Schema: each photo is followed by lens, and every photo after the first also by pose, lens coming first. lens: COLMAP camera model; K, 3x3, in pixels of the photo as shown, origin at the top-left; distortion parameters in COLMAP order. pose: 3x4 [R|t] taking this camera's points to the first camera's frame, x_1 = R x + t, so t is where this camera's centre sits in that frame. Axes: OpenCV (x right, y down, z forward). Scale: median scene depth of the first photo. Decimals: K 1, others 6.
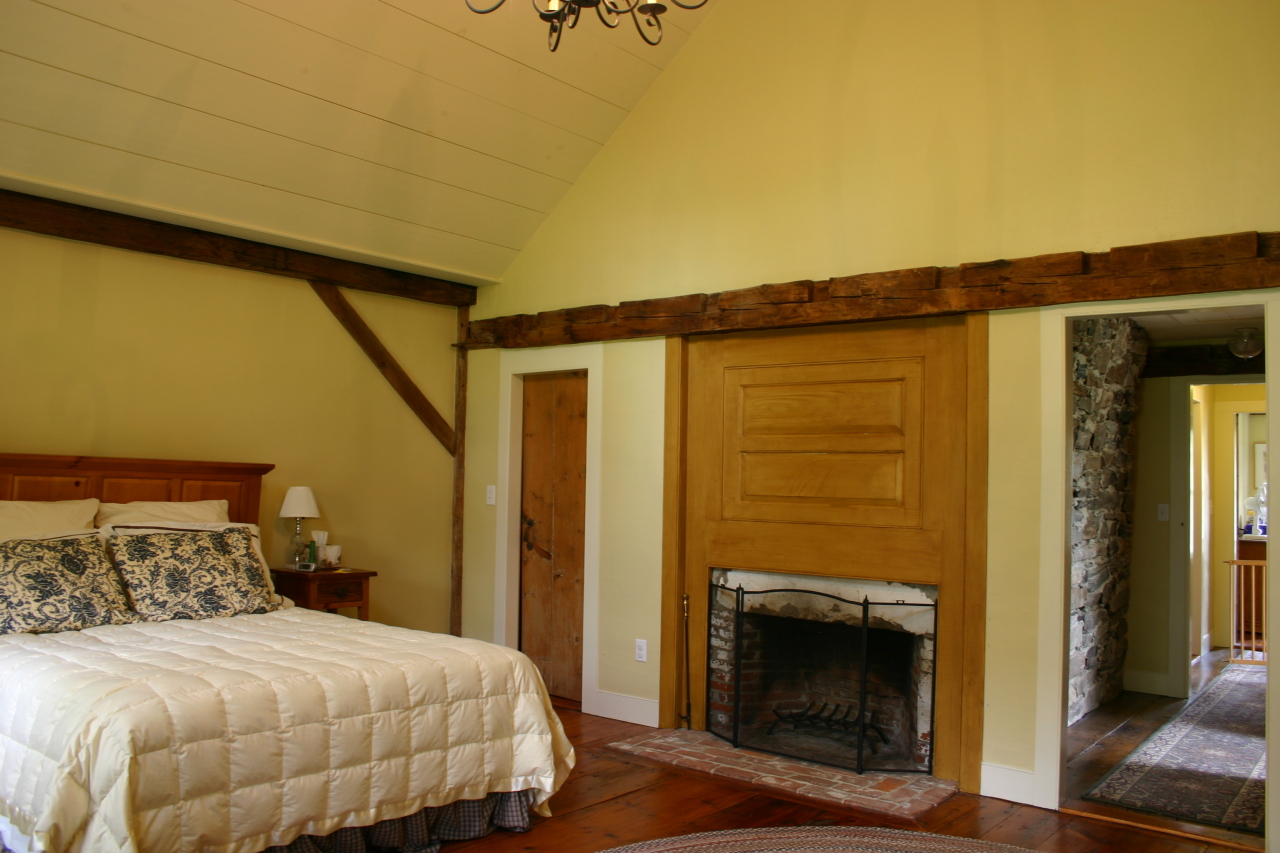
lens RADIAL K [[1040.6, 0, 639.5], [0, 1040.6, 434.6], [0, 0, 1]] dist [-0.157694, 0.138221]
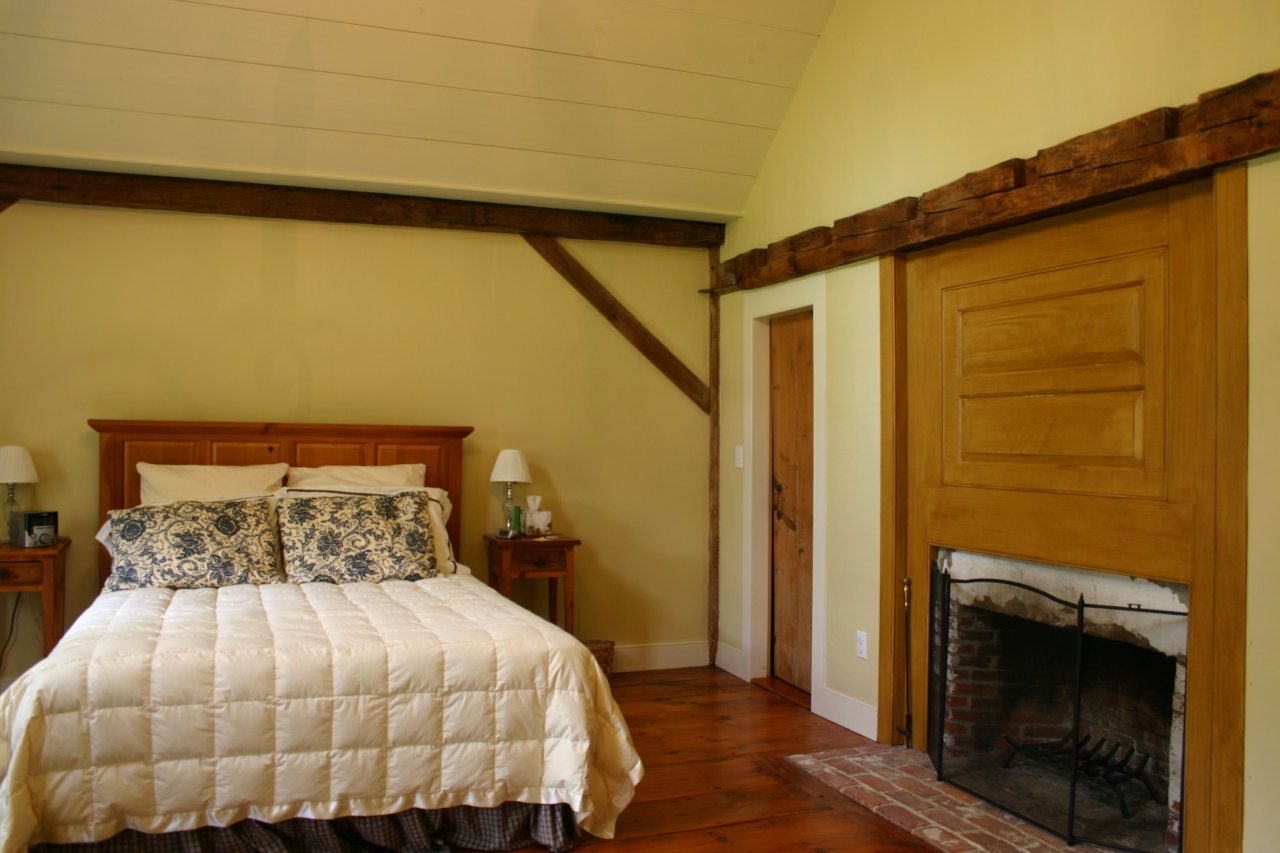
lens RADIAL K [[1040.6, 0, 639.5], [0, 1040.6, 434.6], [0, 0, 1]] dist [-0.157694, 0.138221]
pose [[0.870620, -0.017455, -0.491646, 0.297067], [0.033511, 0.999153, 0.023869, 0.020748], [0.490813, -0.037256, 0.870468, 0.252489]]
